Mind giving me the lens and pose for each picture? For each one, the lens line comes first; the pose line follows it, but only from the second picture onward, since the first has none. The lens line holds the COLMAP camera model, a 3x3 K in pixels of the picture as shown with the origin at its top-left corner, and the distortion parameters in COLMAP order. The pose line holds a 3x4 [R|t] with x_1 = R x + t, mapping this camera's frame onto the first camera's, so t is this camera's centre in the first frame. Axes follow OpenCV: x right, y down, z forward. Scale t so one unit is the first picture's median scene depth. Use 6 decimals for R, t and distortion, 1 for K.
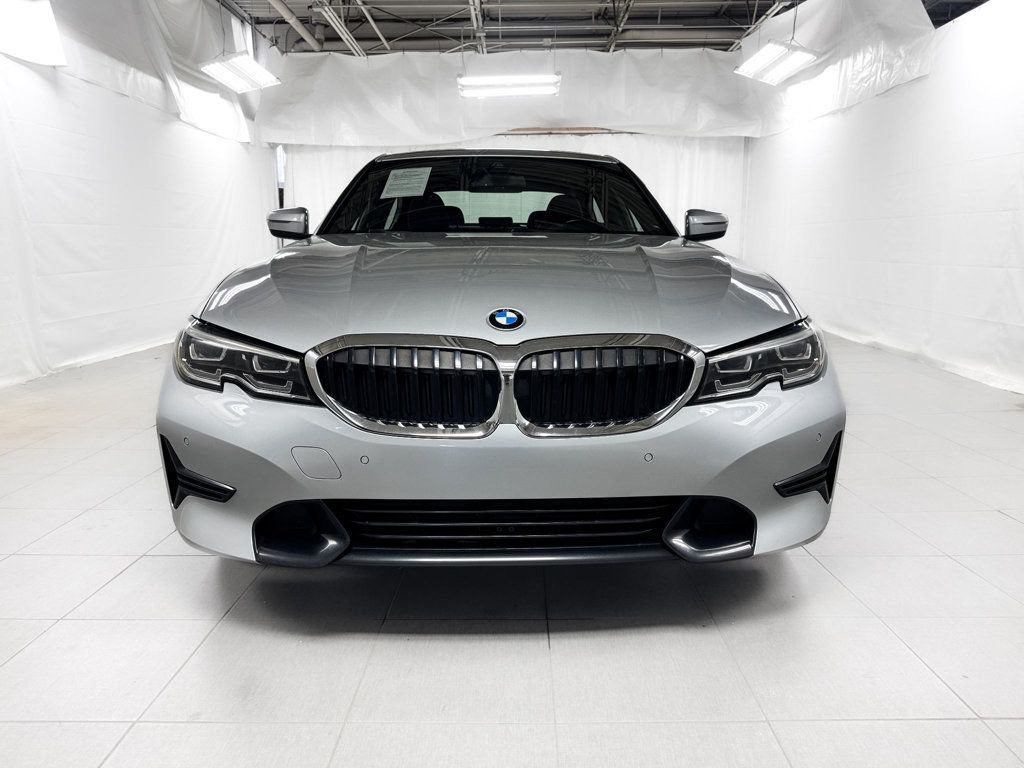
lens RADIAL K [[727.0, 0, 507.1], [0, 727.0, 390.2], [0, 0, 1]] dist [0.038356, -0.038614]
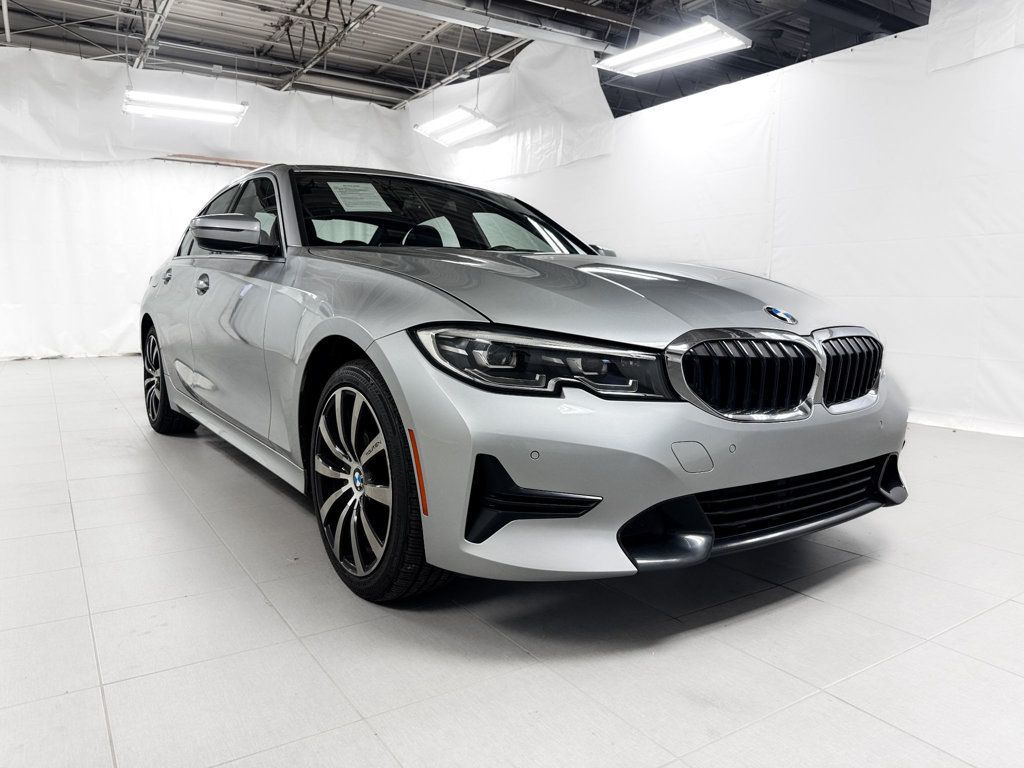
lens RADIAL K [[727.0, 0, 510.2], [0, 727.0, 378.1], [0, 0, 1]] dist [0.038356, -0.038614]
pose [[0.833870, -0.048954, 0.549786, -0.187353], [0.093162, 0.994252, -0.052771, 0.004076], [-0.544042, 0.095223, 0.833637, 0.054241]]
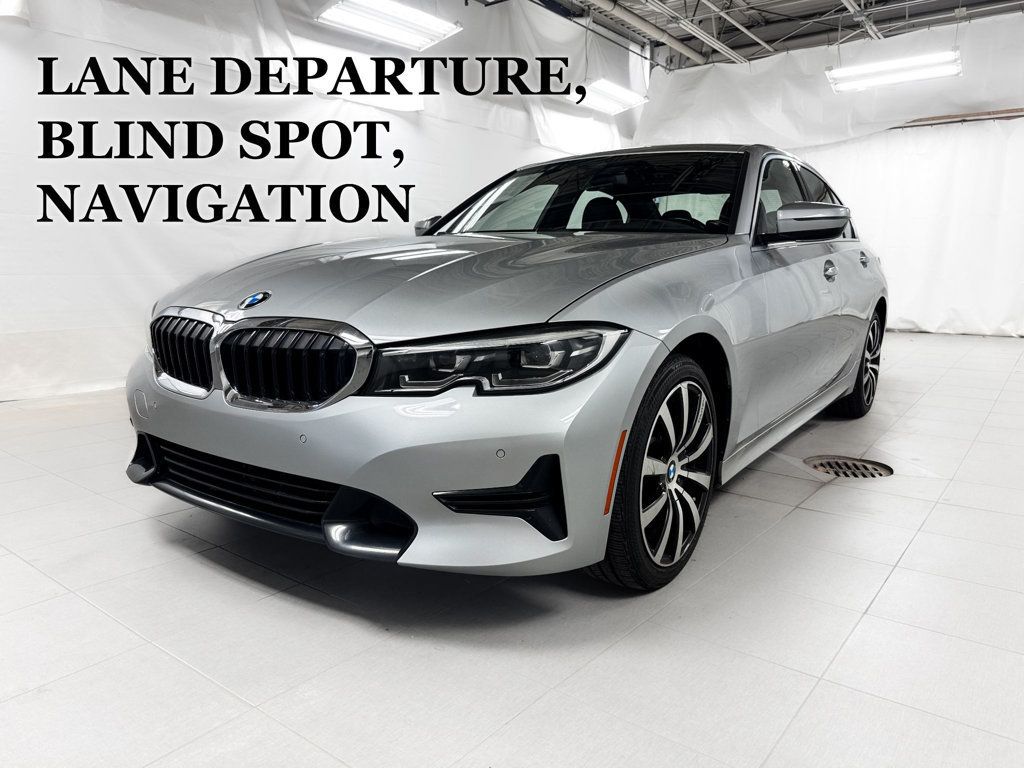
lens RADIAL K [[727.0, 0, 515.7], [0, 727.0, 386.9], [0, 0, 1]] dist [0.038356, -0.038614]
pose [[0.812364, 0.106824, -0.573283, 0.186474], [-0.120035, 0.992658, 0.014876, -0.005816], [0.570663, 0.056729, 0.819223, 0.058624]]
